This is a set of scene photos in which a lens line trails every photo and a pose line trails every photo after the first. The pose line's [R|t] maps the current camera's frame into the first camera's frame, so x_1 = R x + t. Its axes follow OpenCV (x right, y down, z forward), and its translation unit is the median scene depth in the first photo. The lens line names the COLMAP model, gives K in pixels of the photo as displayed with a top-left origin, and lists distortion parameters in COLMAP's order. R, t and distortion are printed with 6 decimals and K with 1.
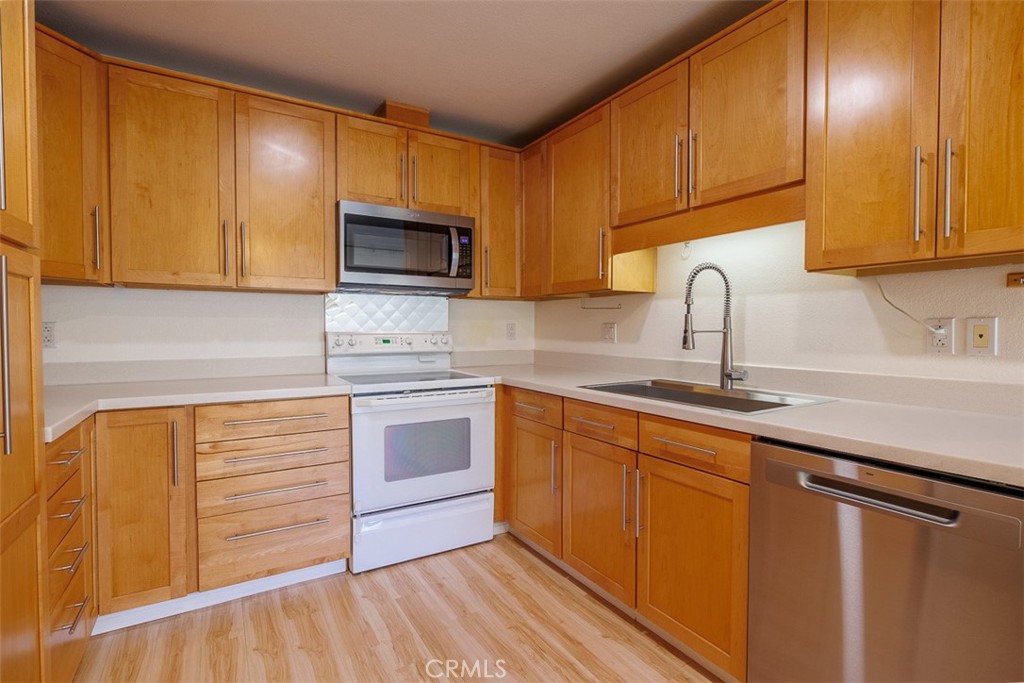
lens RADIAL K [[482.5, 0, 509.5], [0, 482.5, 339.8], [0, 0, 1]] dist [-0.006690, 0.000132]
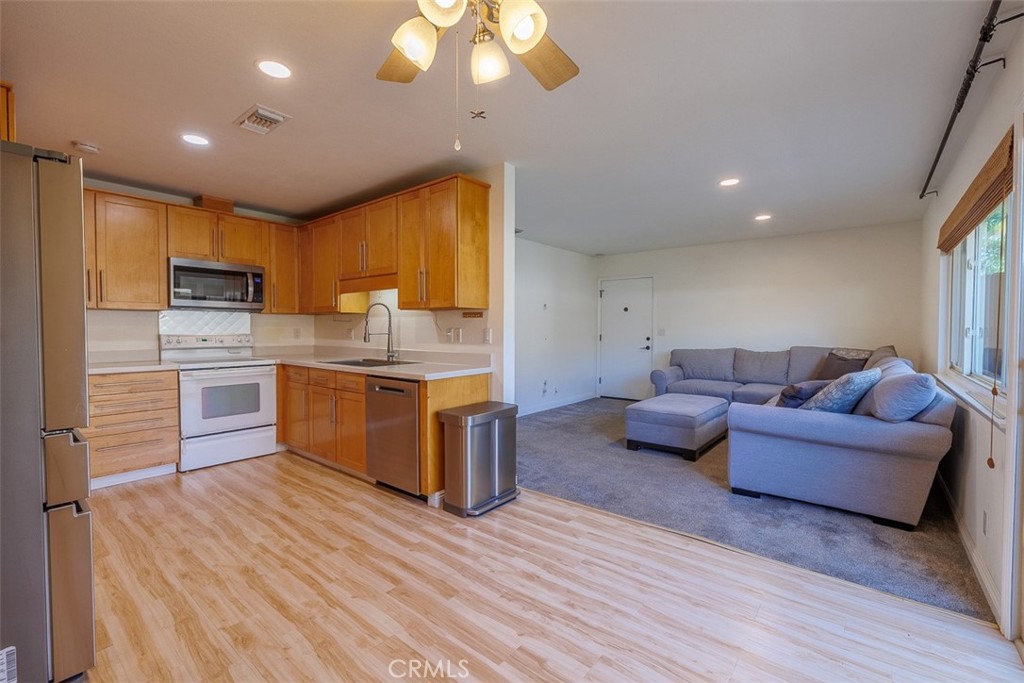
lens RADIAL K [[434.5, 0, 508.8], [0, 434.5, 339.6], [0, 0, 1]] dist [-0.002355, -0.000125]
pose [[0.943351, -0.007113, 0.331719, 0.273004], [0.007437, 0.999972, 0.000293, 0.010185], [-0.331712, 0.002191, 0.943378, -0.864326]]
